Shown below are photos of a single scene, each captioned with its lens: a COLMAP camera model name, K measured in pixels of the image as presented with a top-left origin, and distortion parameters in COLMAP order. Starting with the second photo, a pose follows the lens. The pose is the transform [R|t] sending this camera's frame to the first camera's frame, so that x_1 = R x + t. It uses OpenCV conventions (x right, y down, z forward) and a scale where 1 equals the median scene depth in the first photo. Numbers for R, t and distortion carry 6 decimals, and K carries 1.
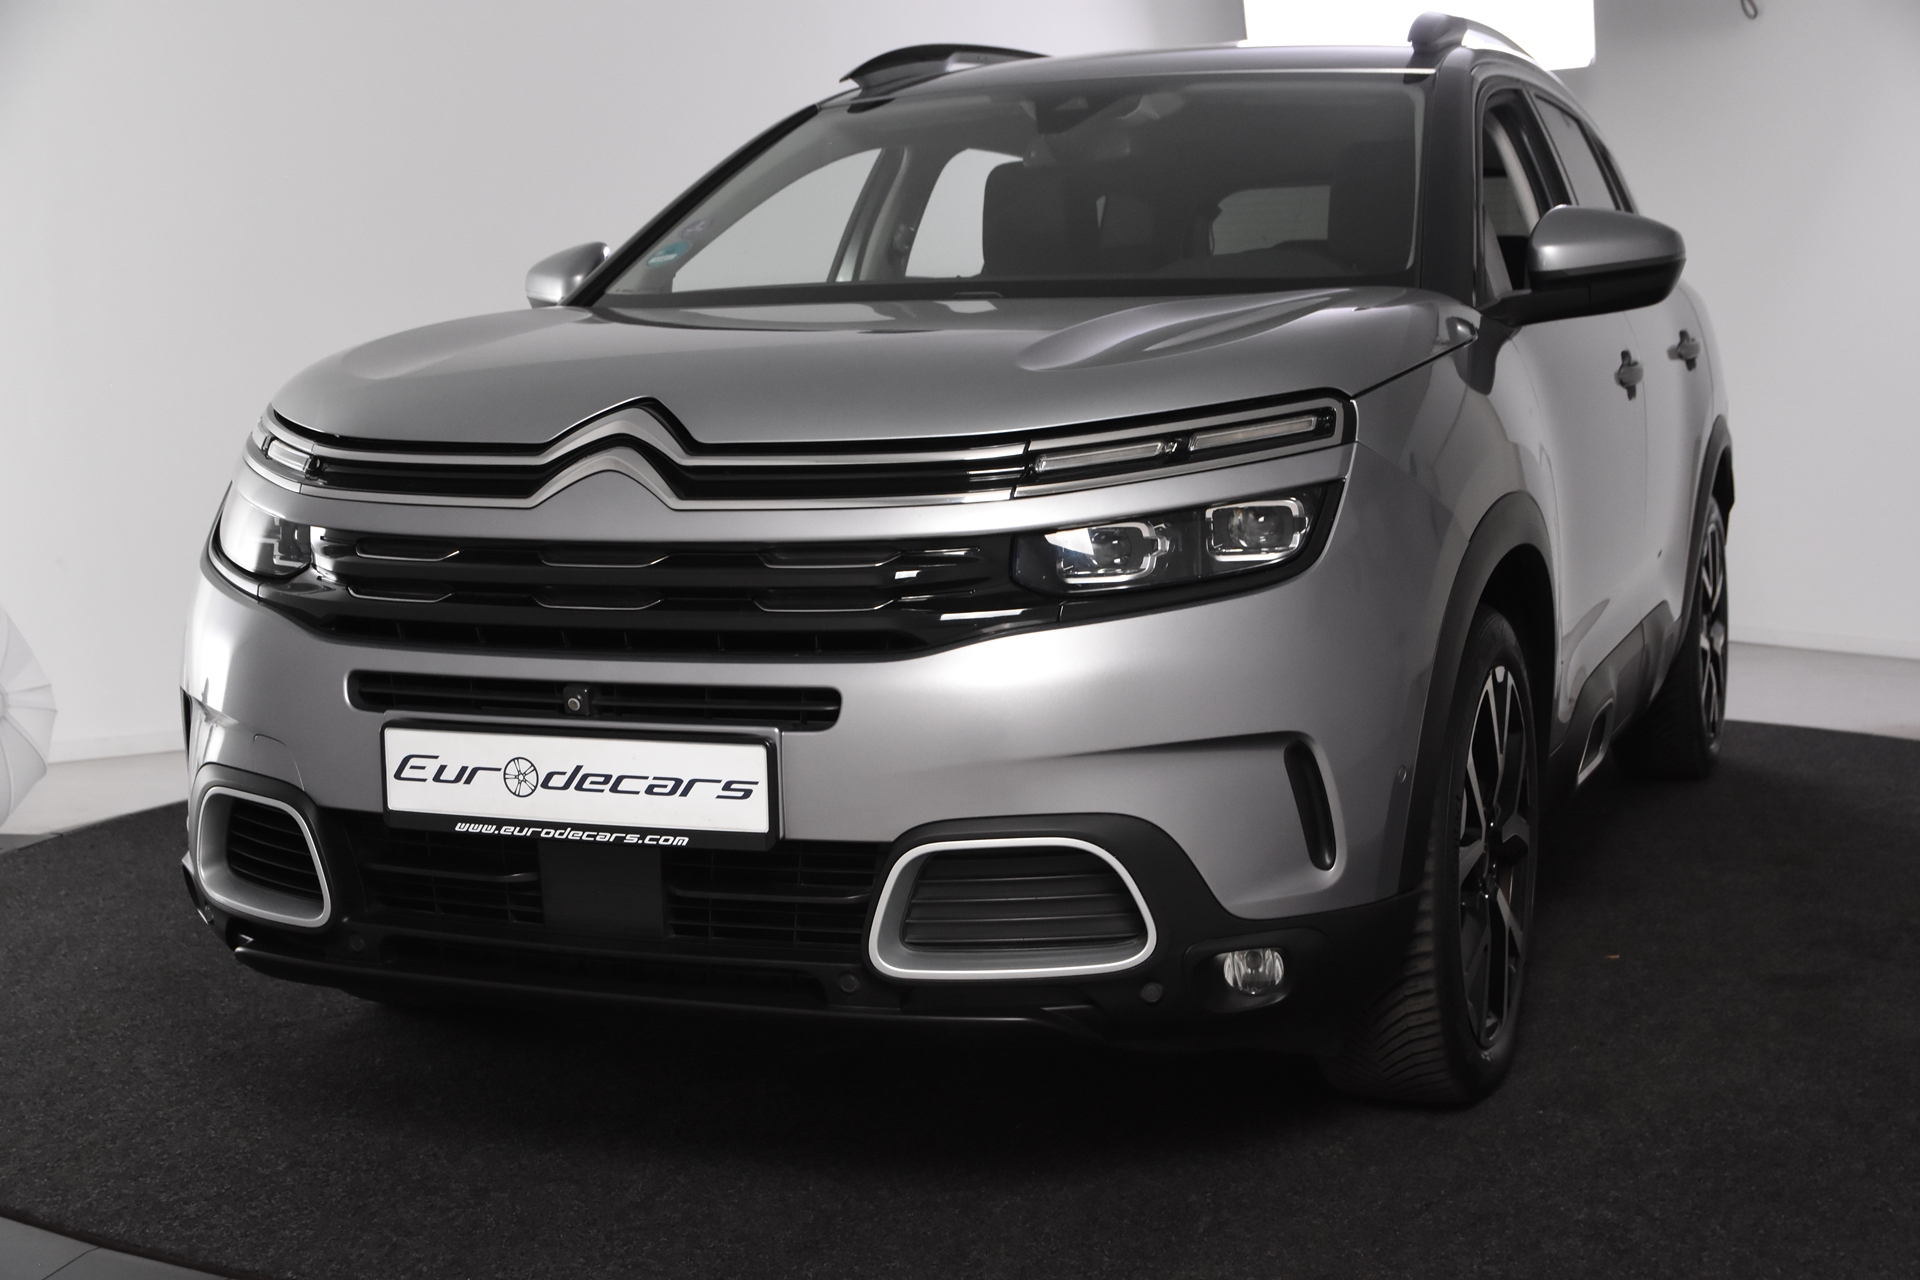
lens RADIAL K [[2444.9, 0, 972.0], [0, 2444.9, 648.9], [0, 0, 1]] dist [0.016676, 0.000000]
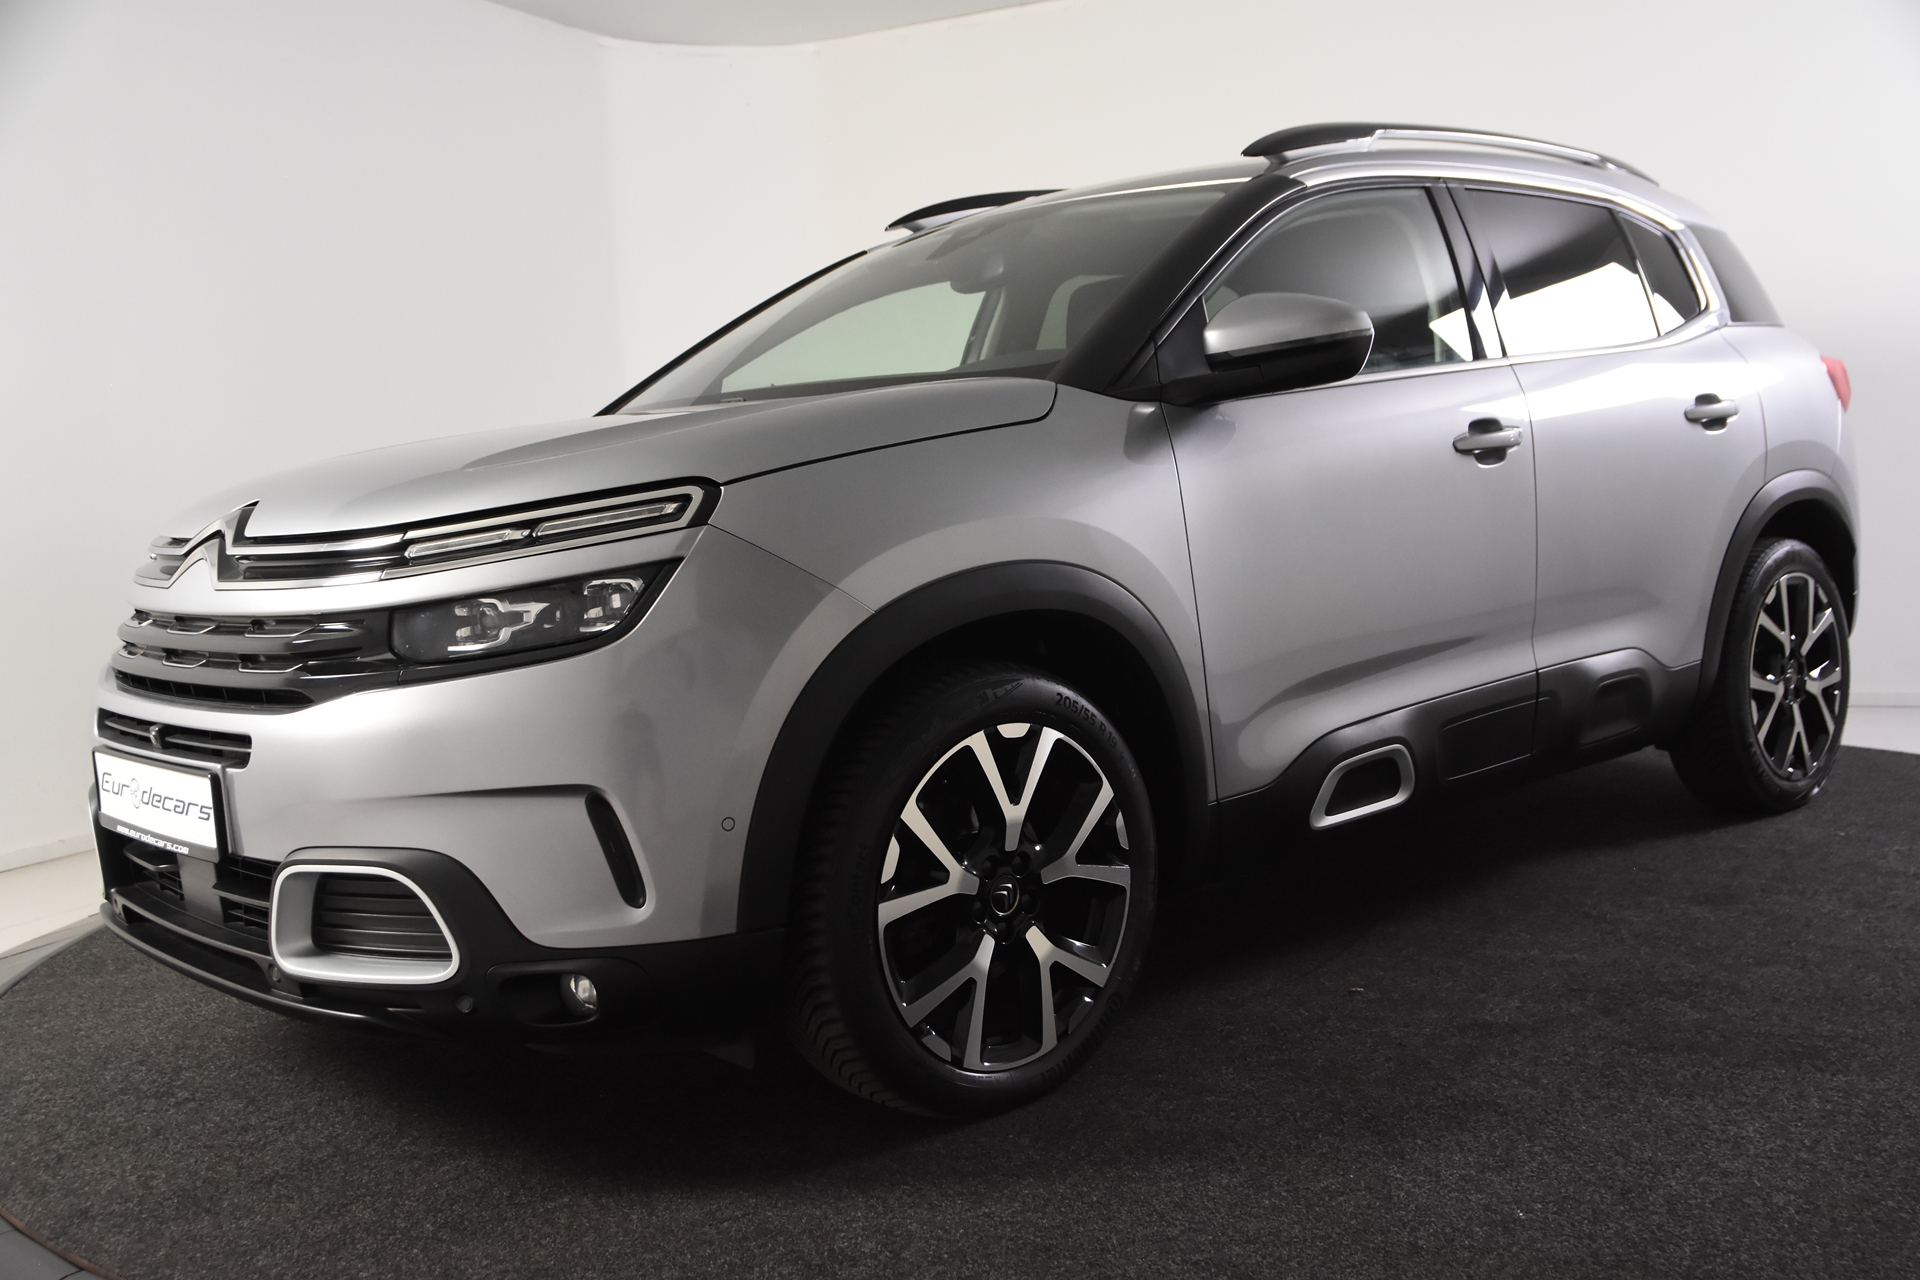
lens RADIAL K [[1827.3, 0, 959.2], [0, 1827.3, 638.0], [0, 0, 1]] dist [-0.021398, 0.000000]
pose [[0.908209, 0.005512, -0.418481, 0.638679], [-0.010673, 0.999893, -0.009994, -0.026688], [0.418382, 0.013543, 0.908170, 0.303004]]
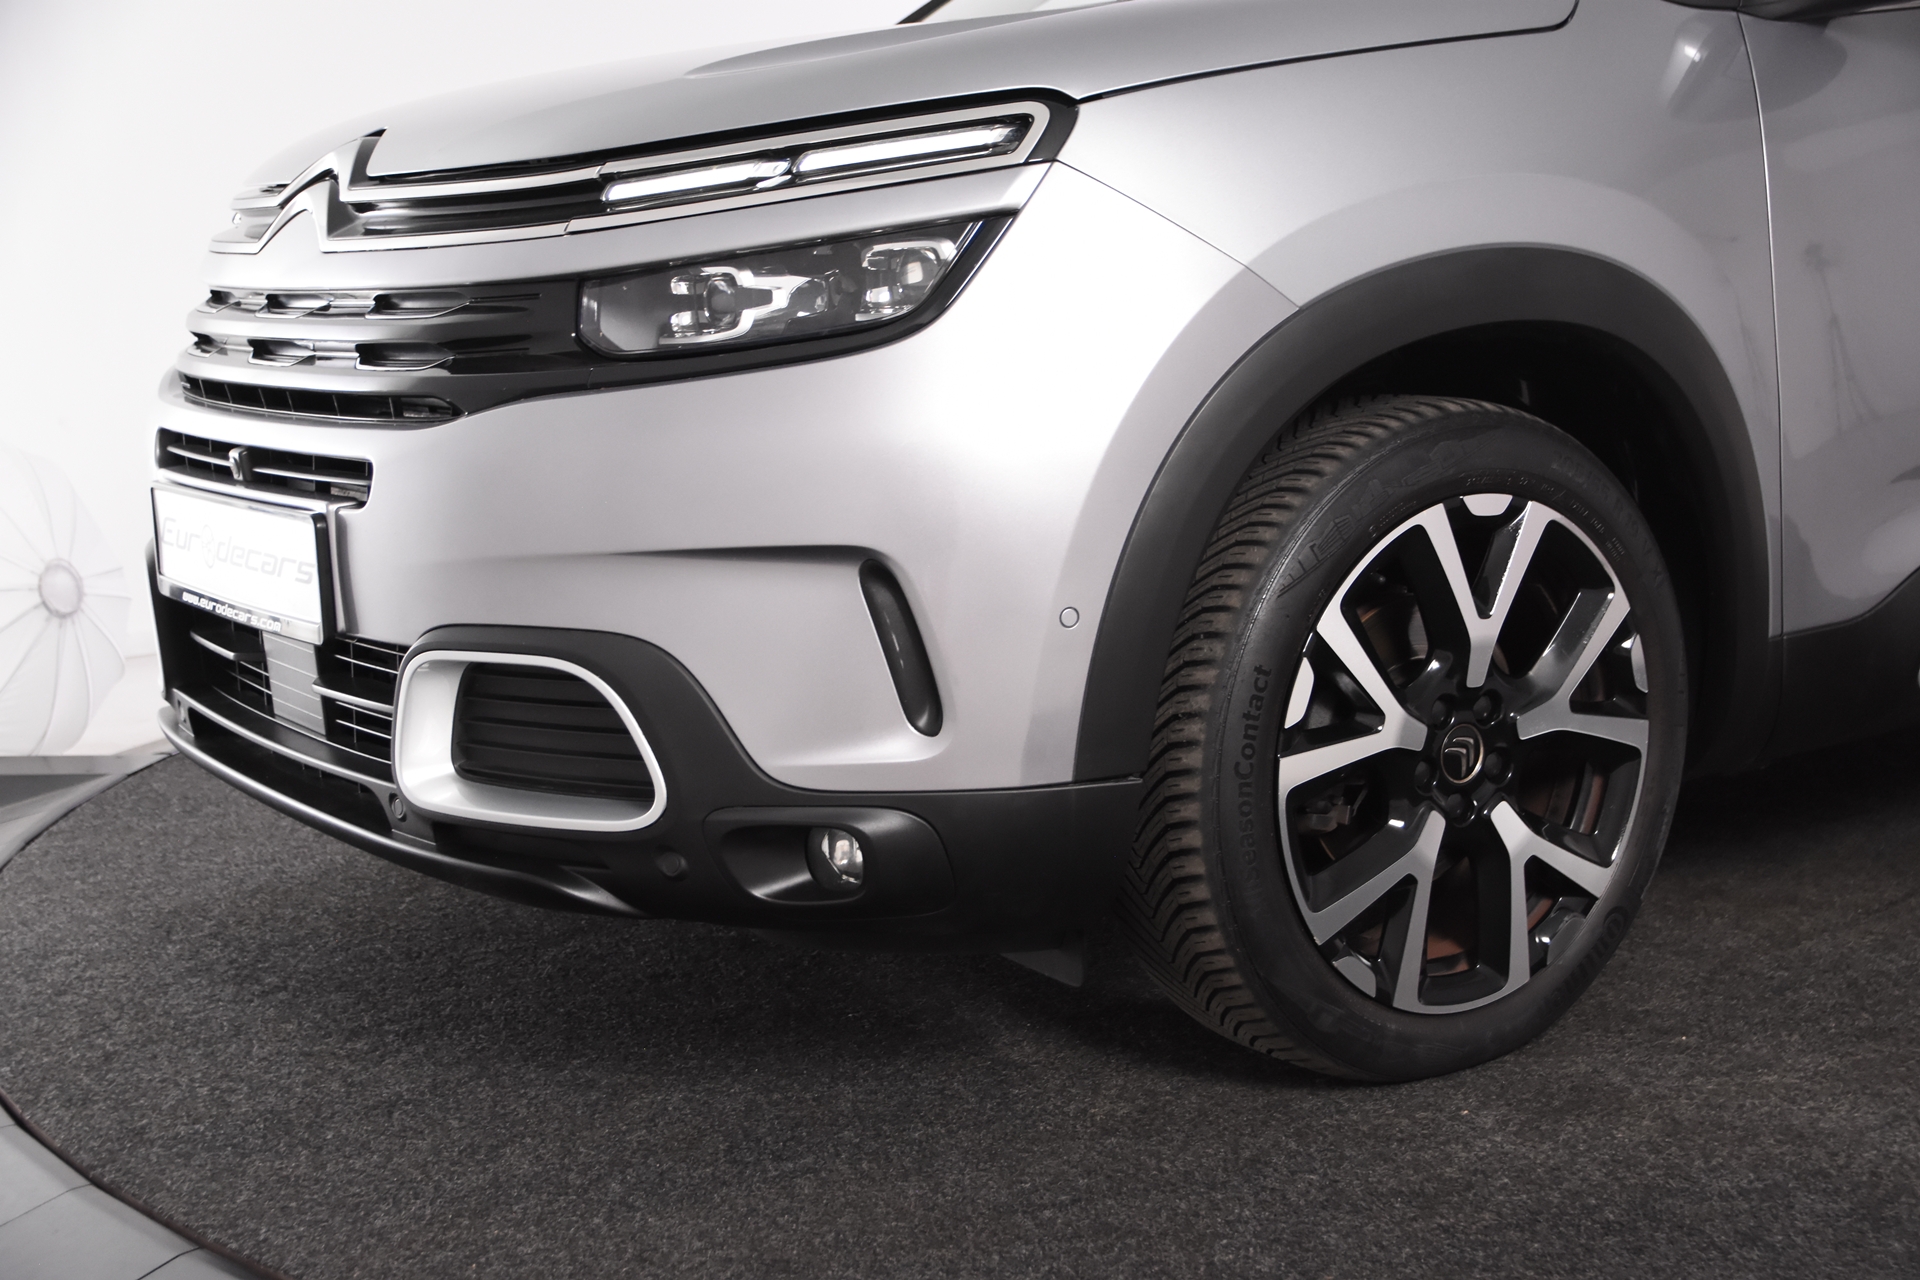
lens RADIAL K [[2444.9, 0, 983.3], [0, 2444.9, 650.7], [0, 0, 1]] dist [0.016676, 0.000000]
pose [[0.848965, 0.082389, -0.521987, 0.555127], [-0.047544, 0.995674, 0.079828, 0.003797], [0.526306, -0.042953, 0.849210, 0.379711]]
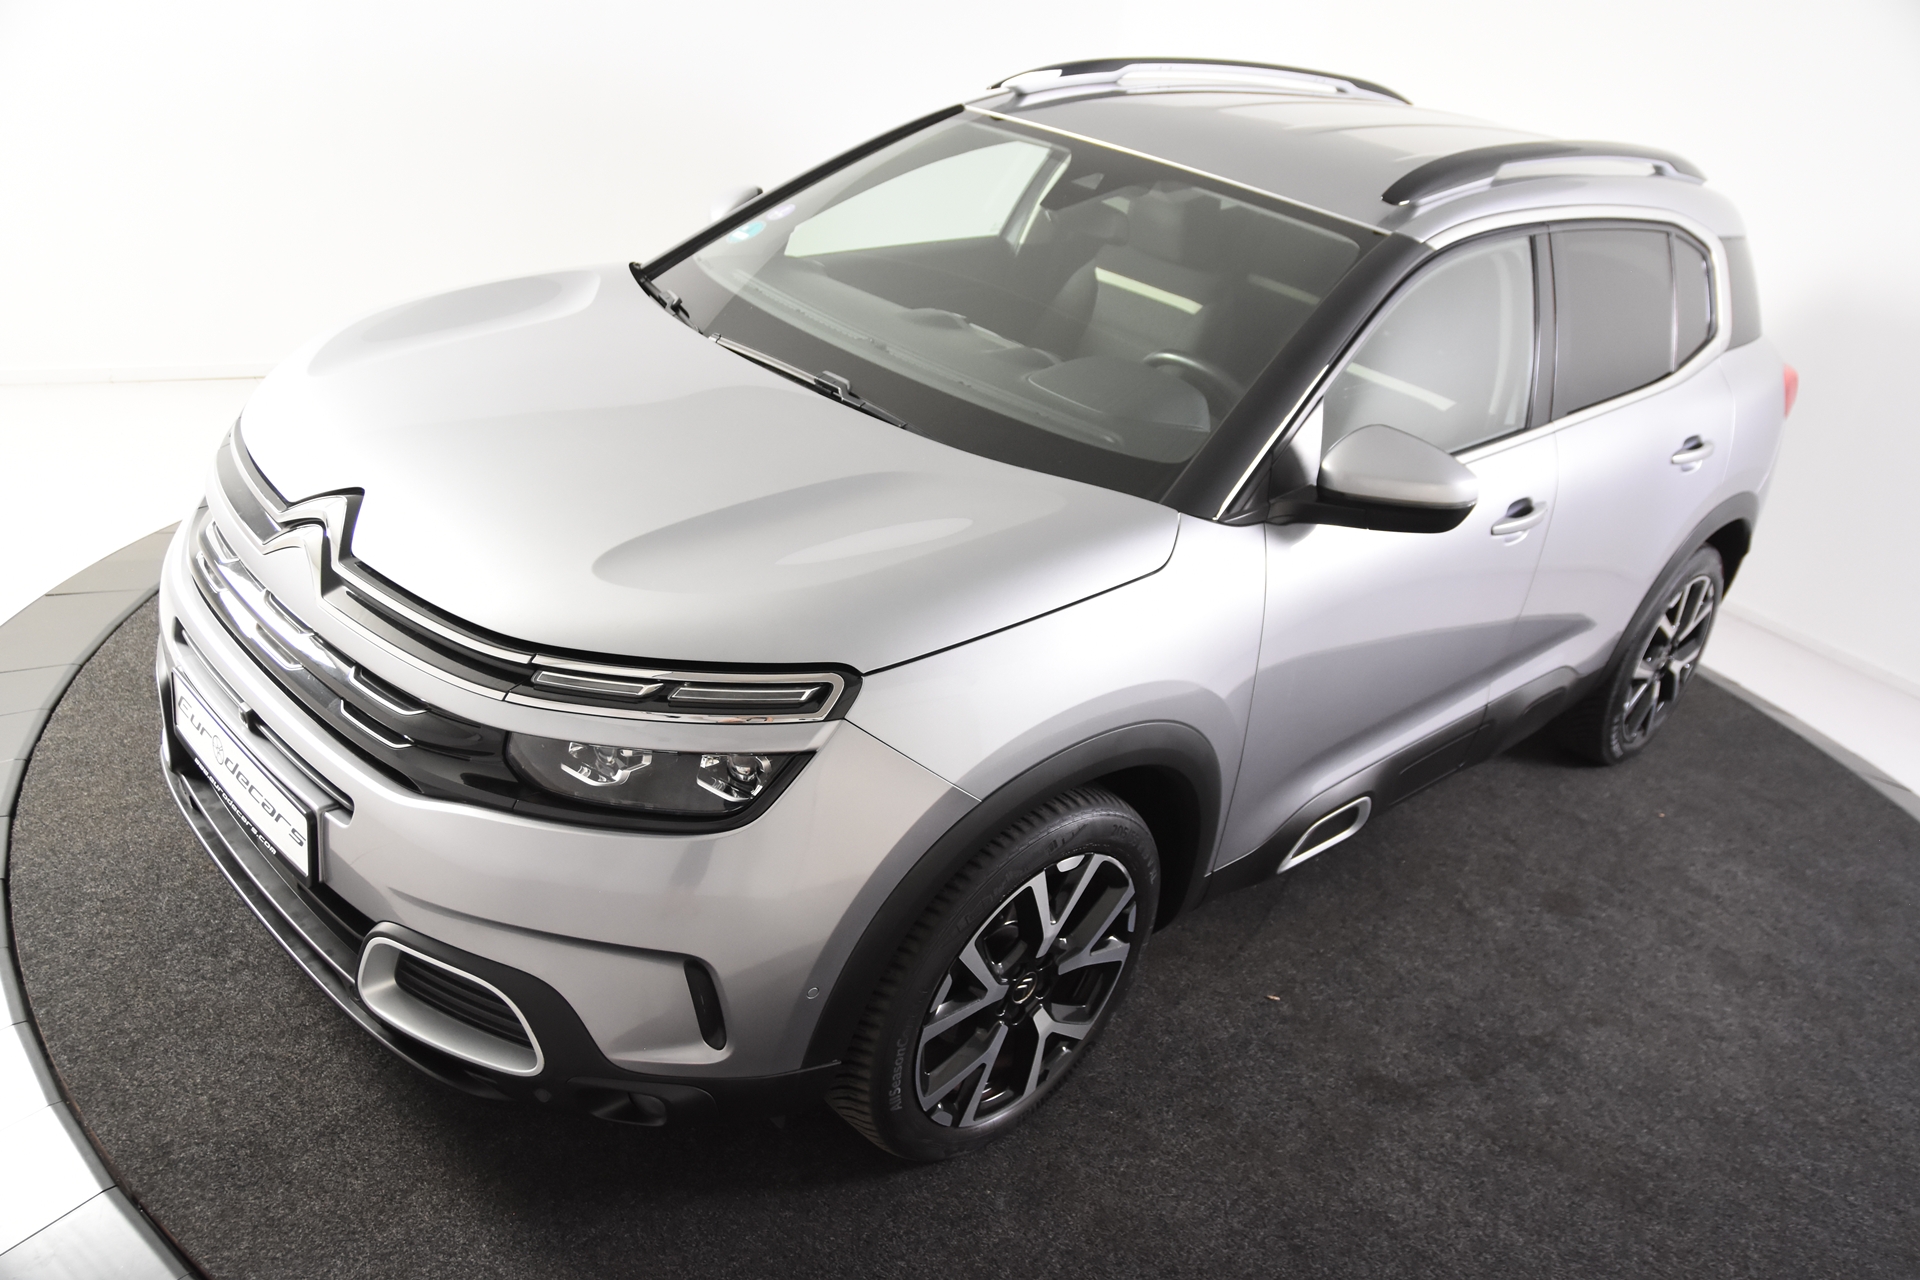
lens RADIAL K [[1556.9, 0, 976.1], [0, 1556.9, 627.9], [0, 0, 1]] dist [-0.048659, 0.009617]
pose [[0.908977, 0.313562, -0.274661, 0.412188], [-0.229033, 0.926221, 0.299431, -0.366276], [0.348287, -0.209270, 0.913730, 0.395639]]
